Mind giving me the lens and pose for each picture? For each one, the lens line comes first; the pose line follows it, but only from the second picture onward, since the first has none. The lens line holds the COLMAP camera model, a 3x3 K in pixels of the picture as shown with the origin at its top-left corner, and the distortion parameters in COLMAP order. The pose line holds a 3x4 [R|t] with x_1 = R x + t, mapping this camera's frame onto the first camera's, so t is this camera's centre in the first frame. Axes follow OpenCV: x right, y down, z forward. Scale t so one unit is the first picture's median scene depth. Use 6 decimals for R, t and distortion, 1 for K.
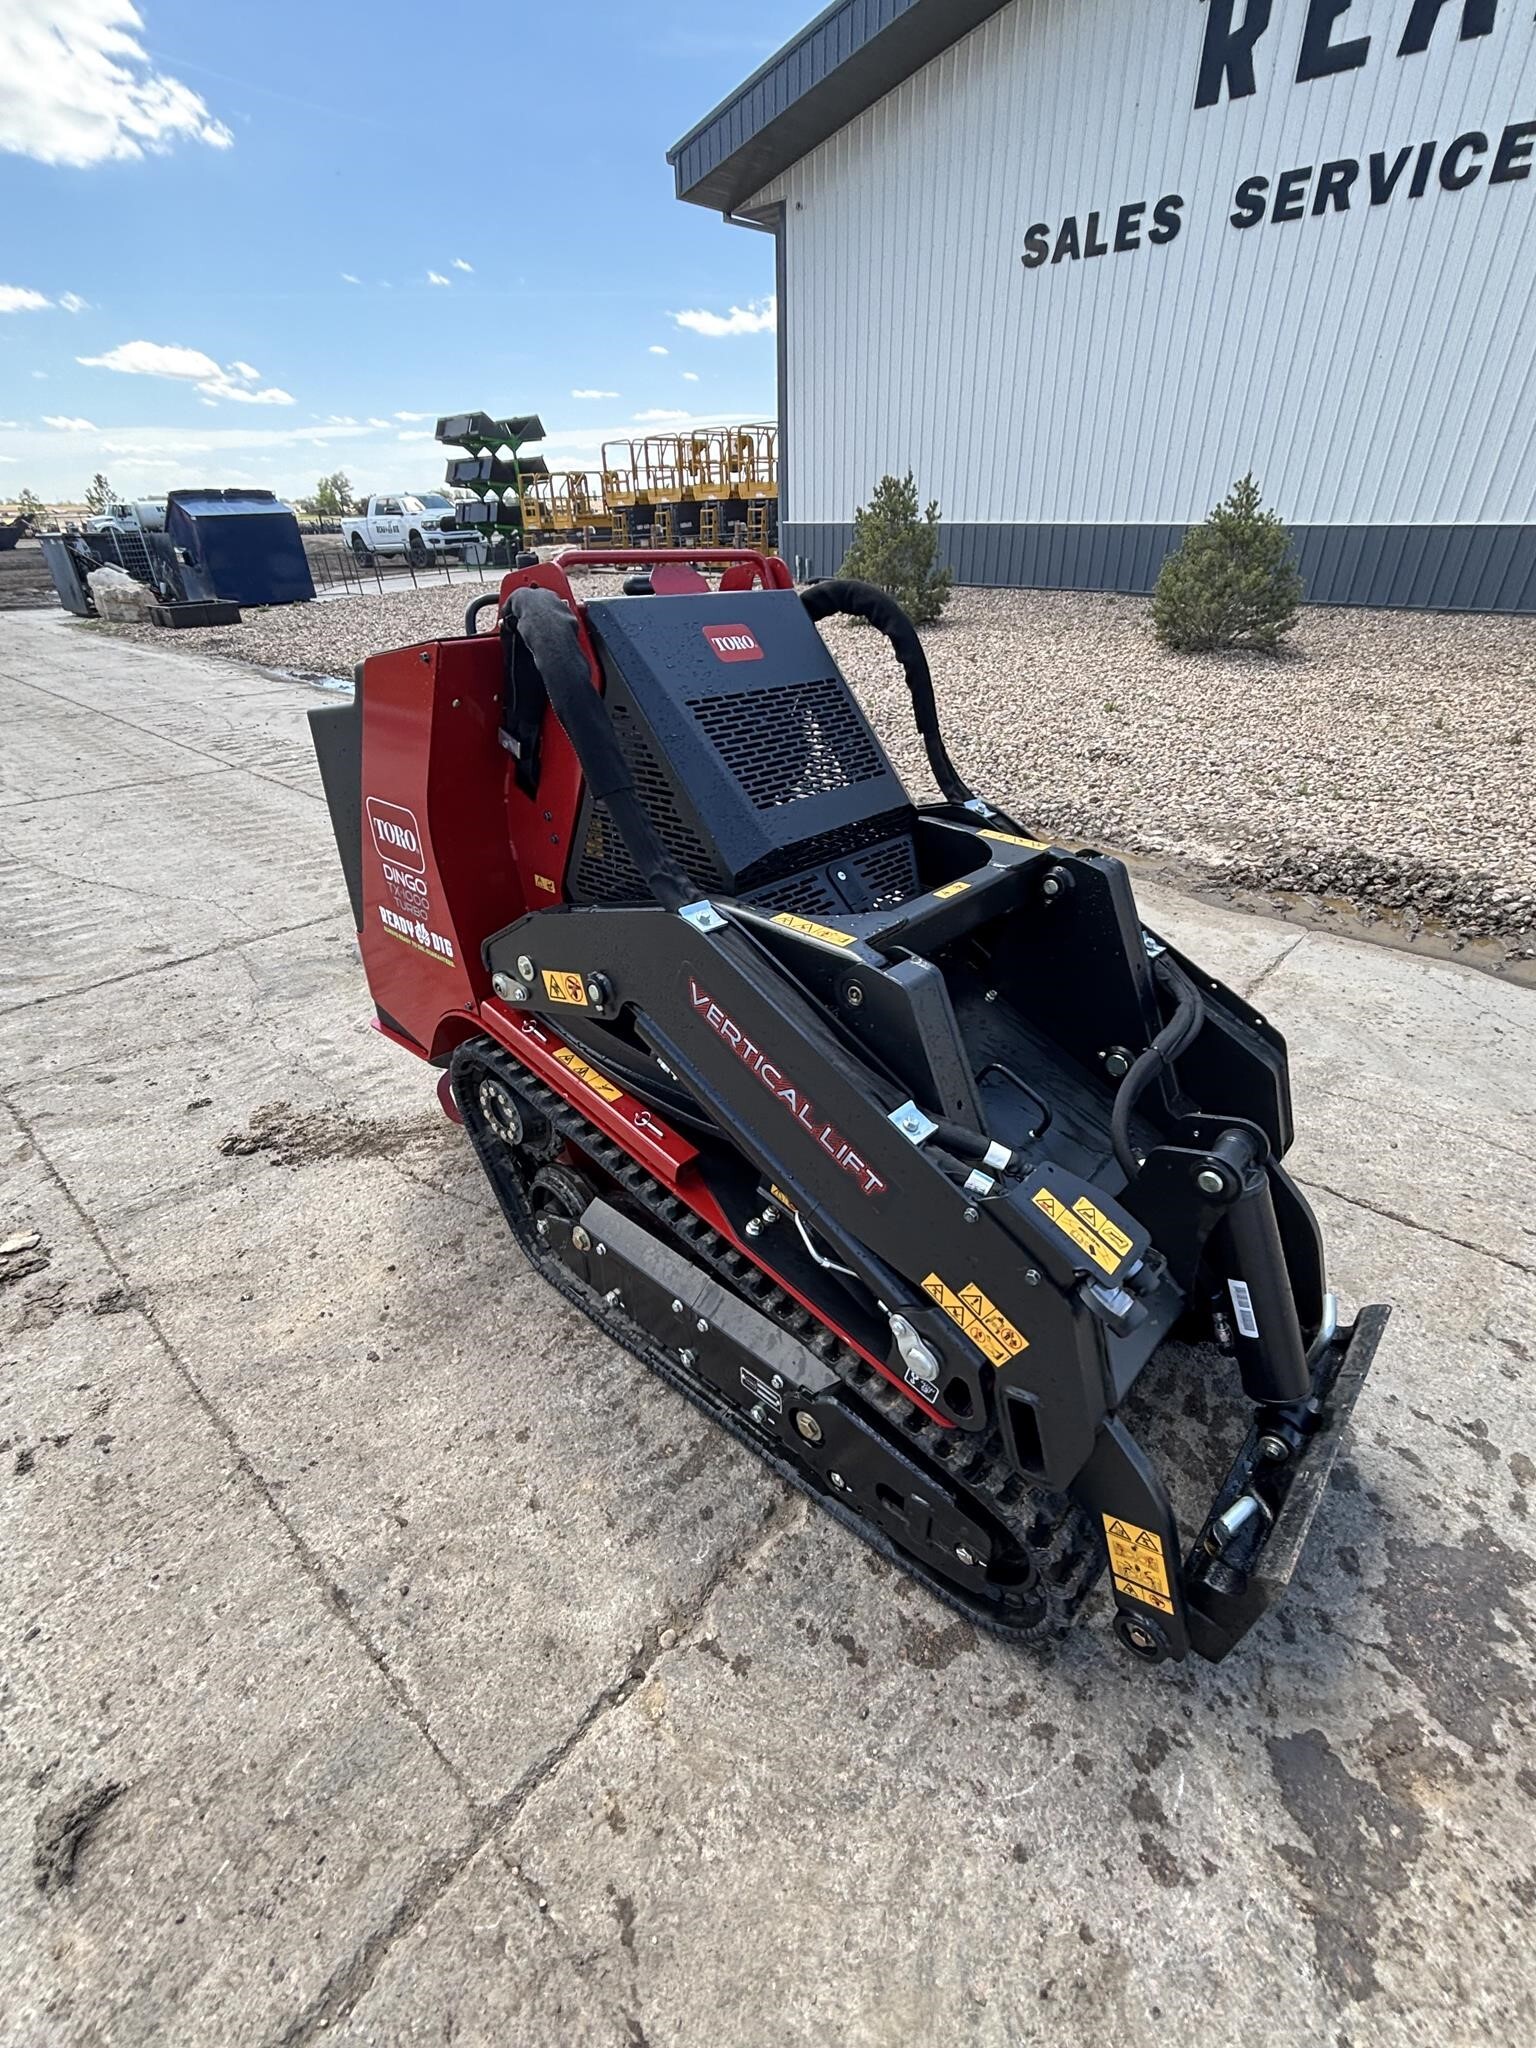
lens RADIAL K [[896.0, 0, 771.9], [0, 896.0, 1020.7], [0, 0, 1]] dist [-0.013709, 0.007988]
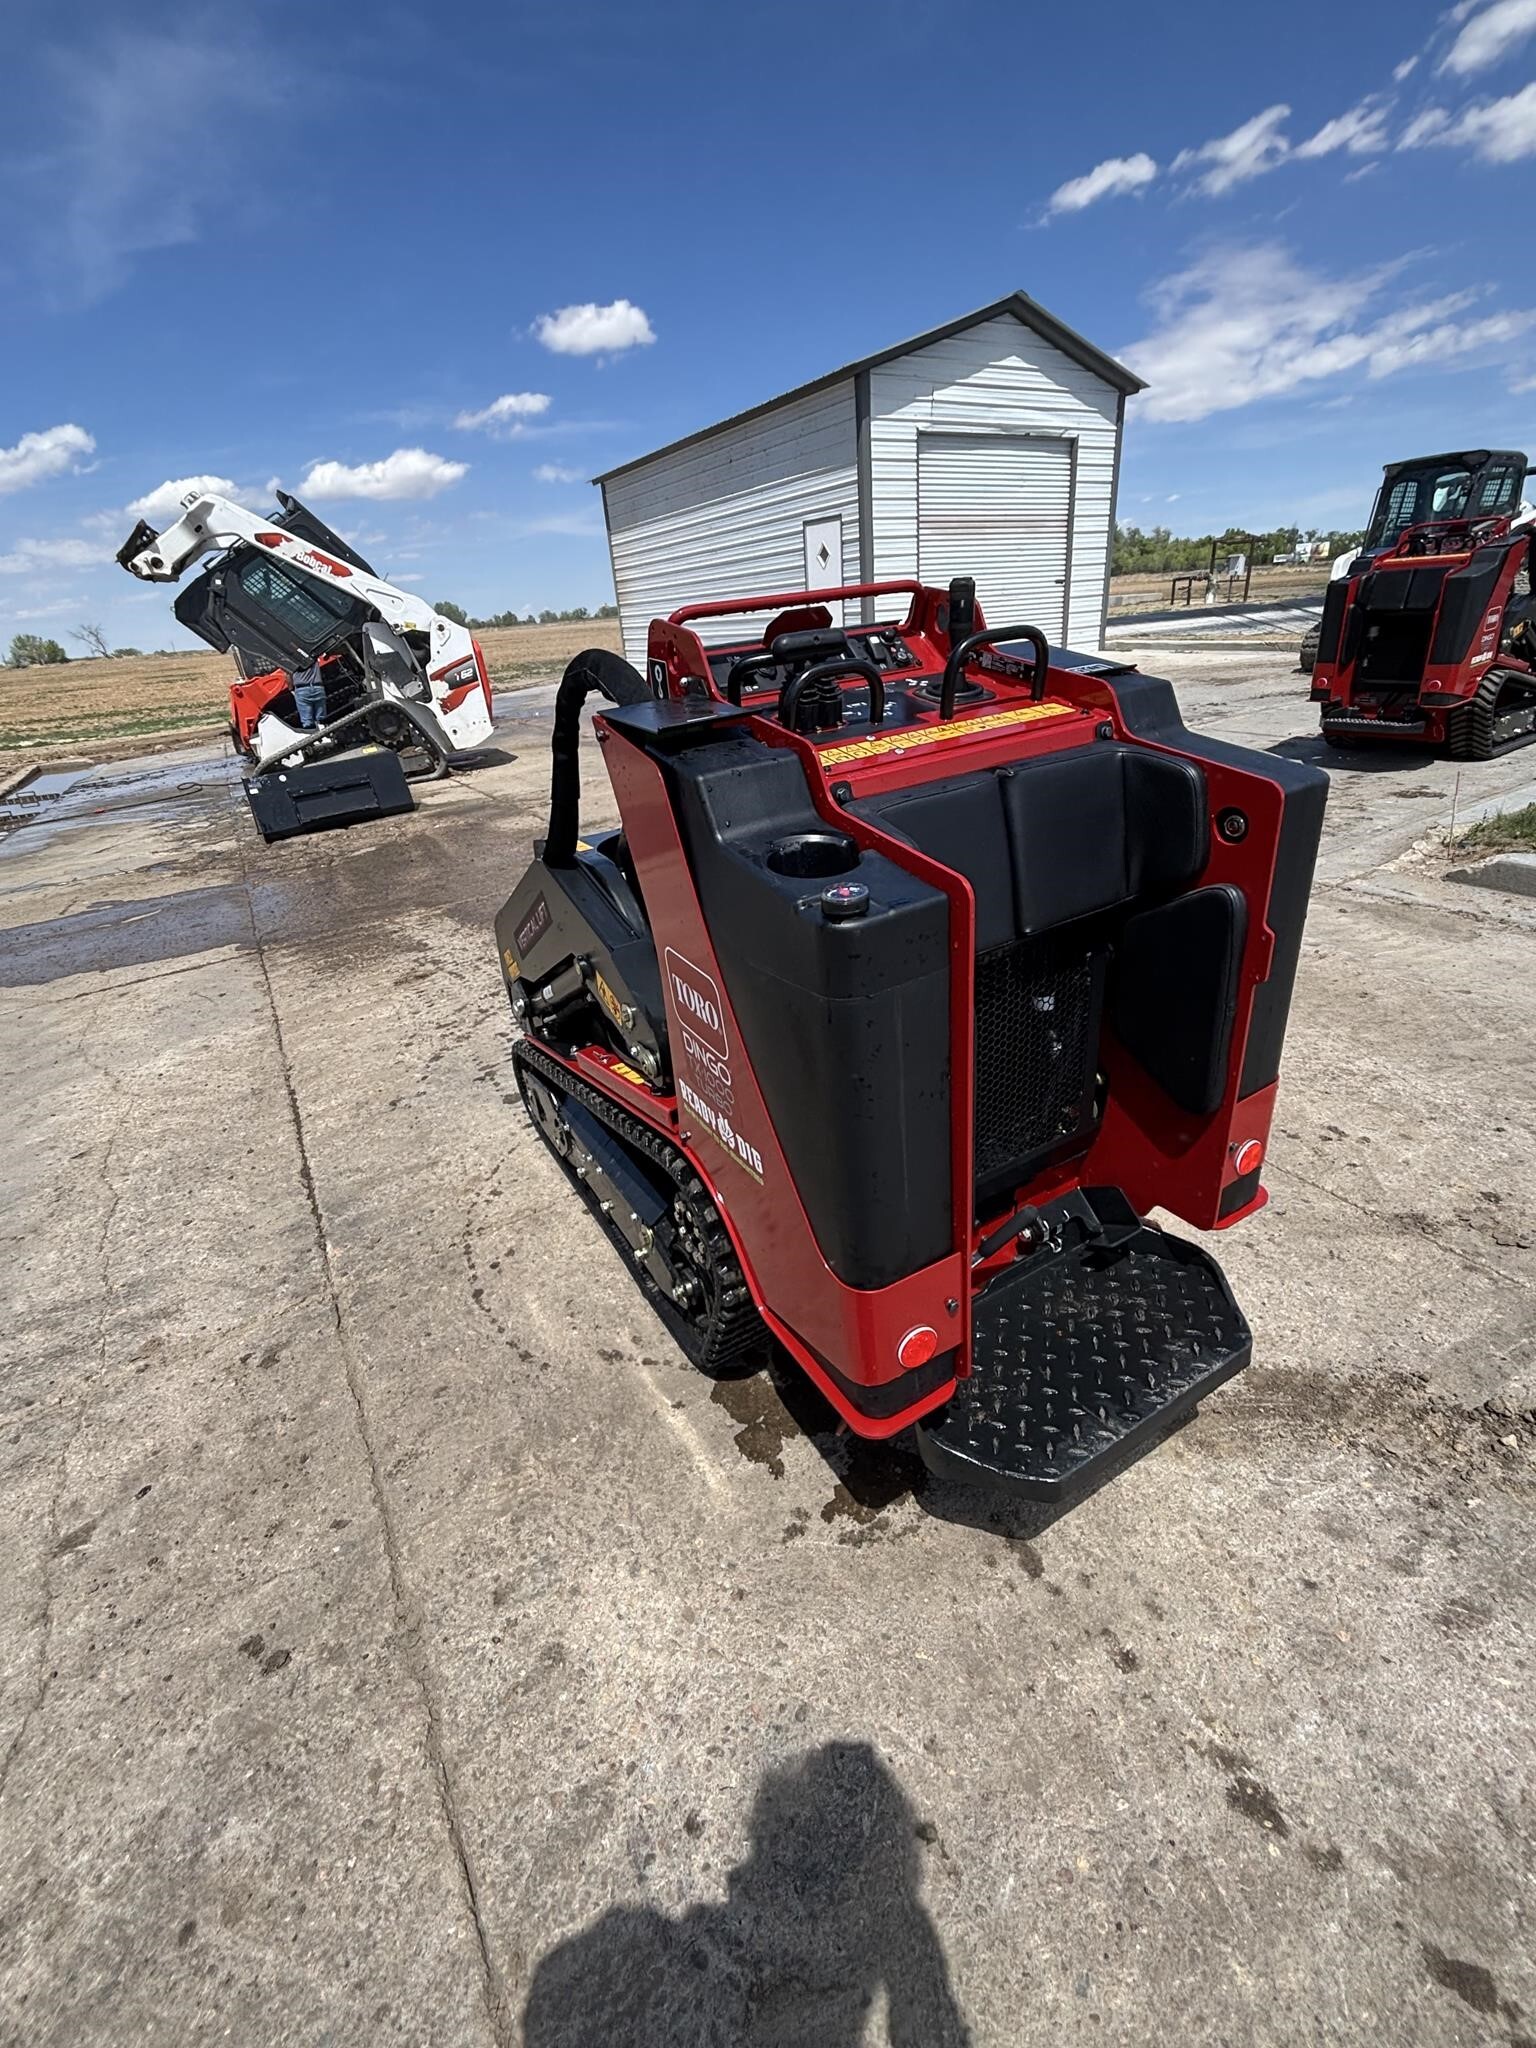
lens RADIAL K [[897.5, 0, 772.2], [0, 897.5, 1021.9], [0, 0, 1]] dist [-0.021180, 0.013649]
pose [[-0.949583, -0.051305, 0.309289, -0.329763], [0.225263, 0.574492, 0.786903, -0.843507], [-0.218056, 0.816901, -0.533971, 1.562958]]
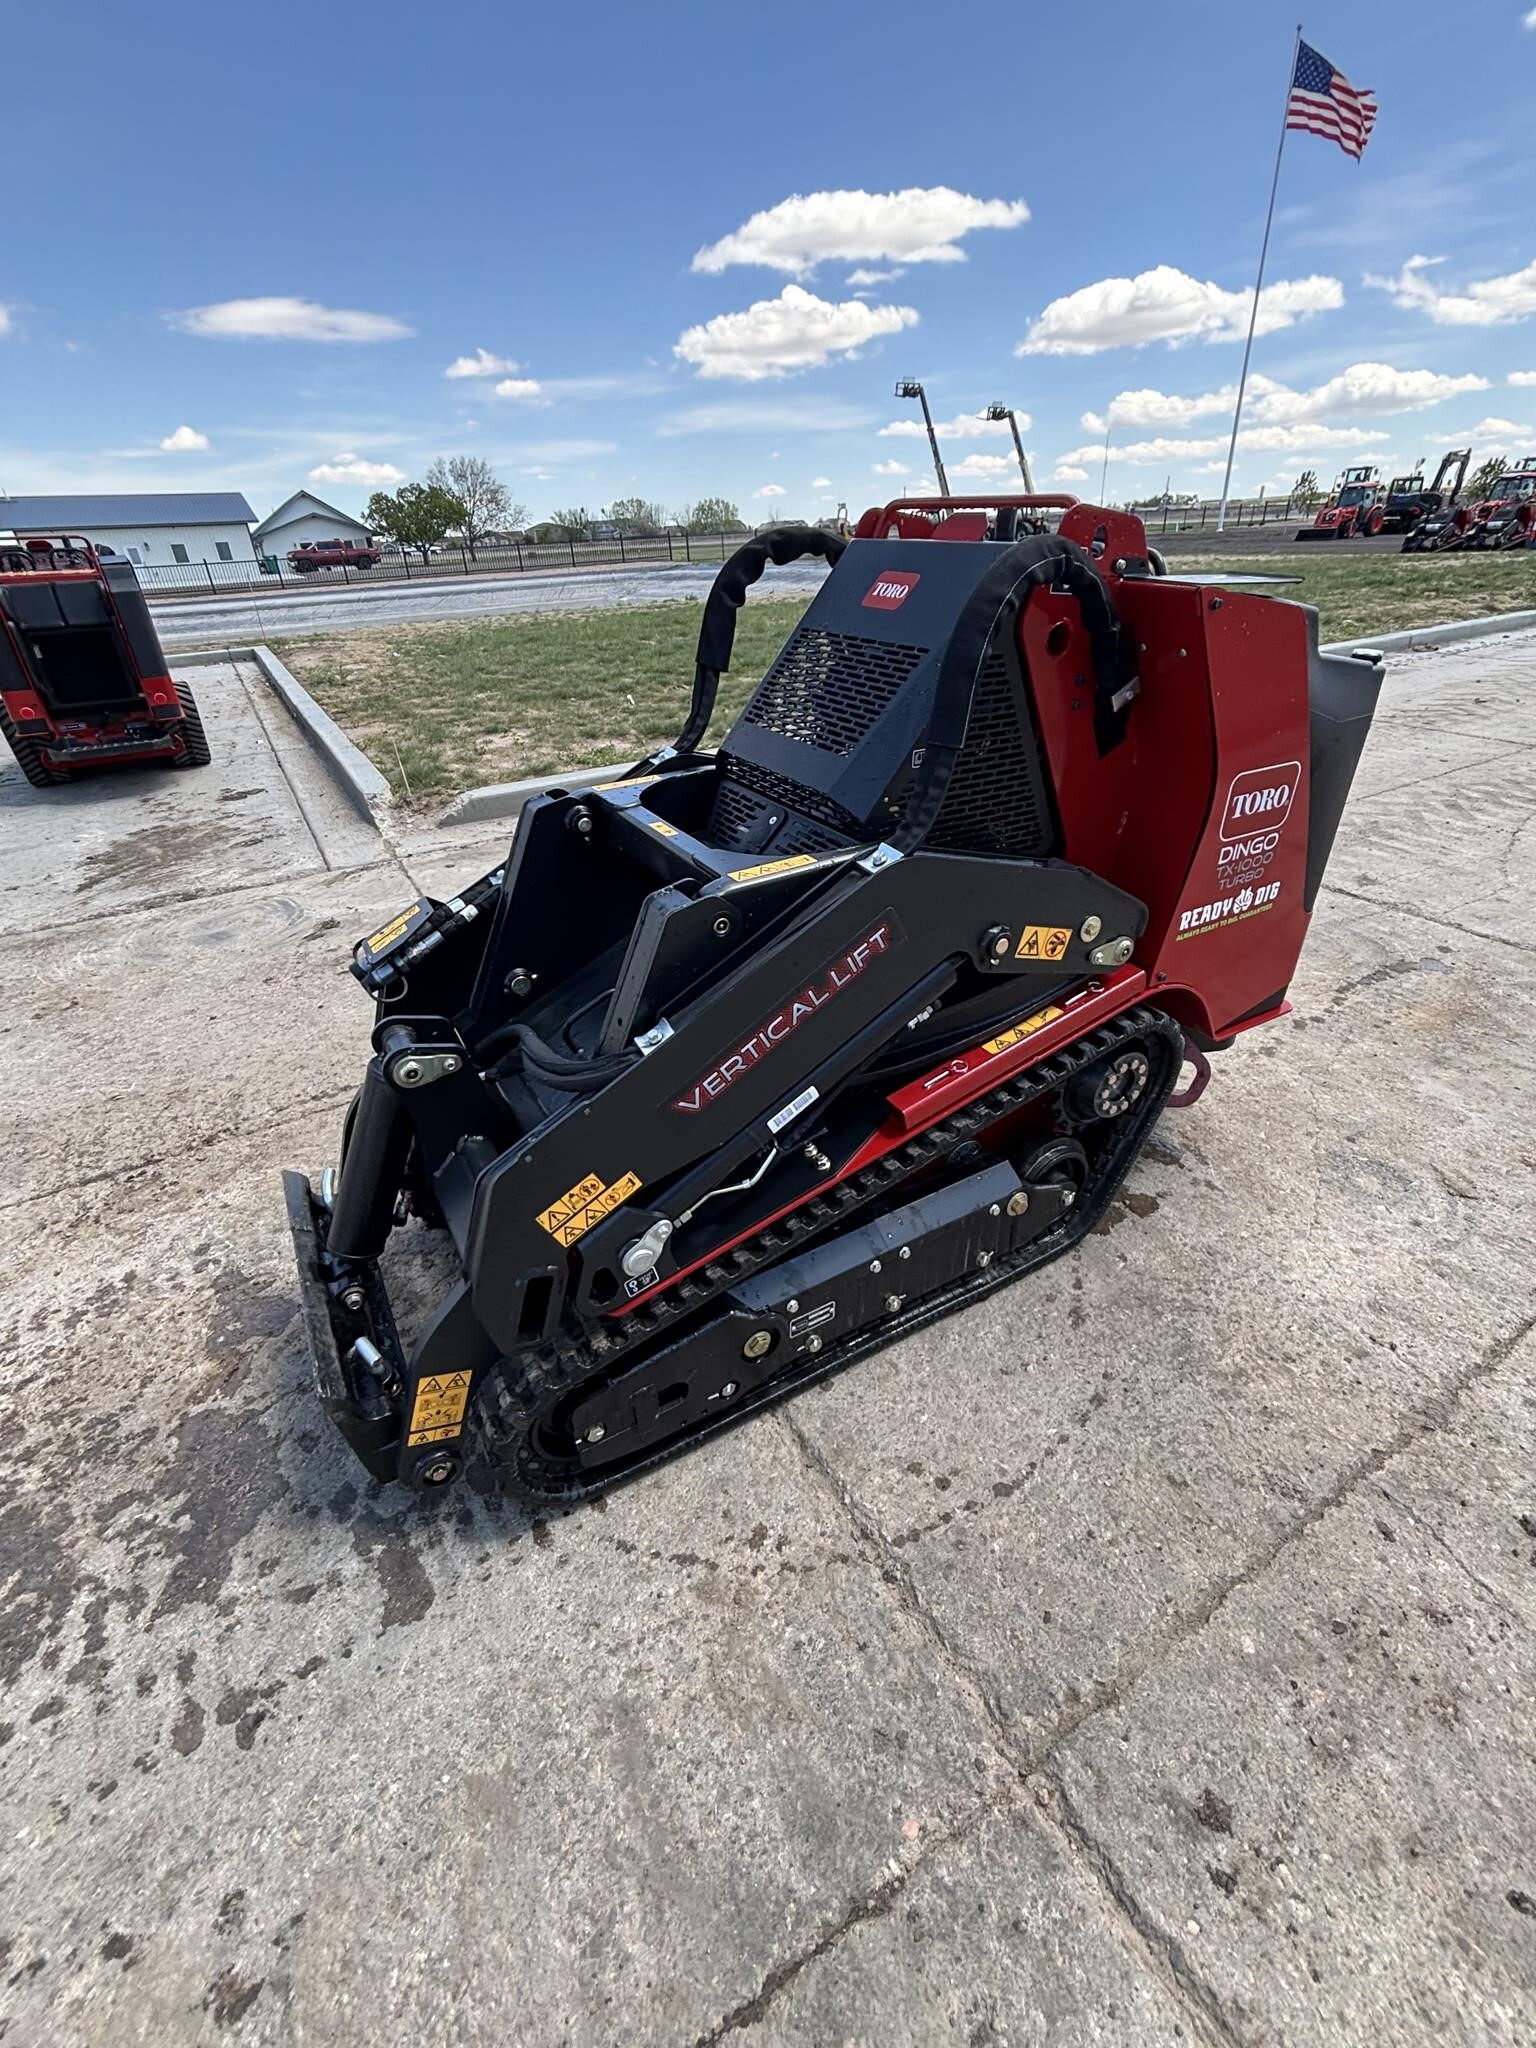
lens RADIAL K [[897.5, 0, 772.2], [0, 897.5, 1021.9], [0, 0, 1]] dist [-0.021180, 0.013649]
pose [[-0.306627, 0.481638, -0.820978, 0.865343], [-0.428798, 0.700145, 0.570901, -0.490063], [0.849772, 0.527088, -0.008158, 0.938613]]
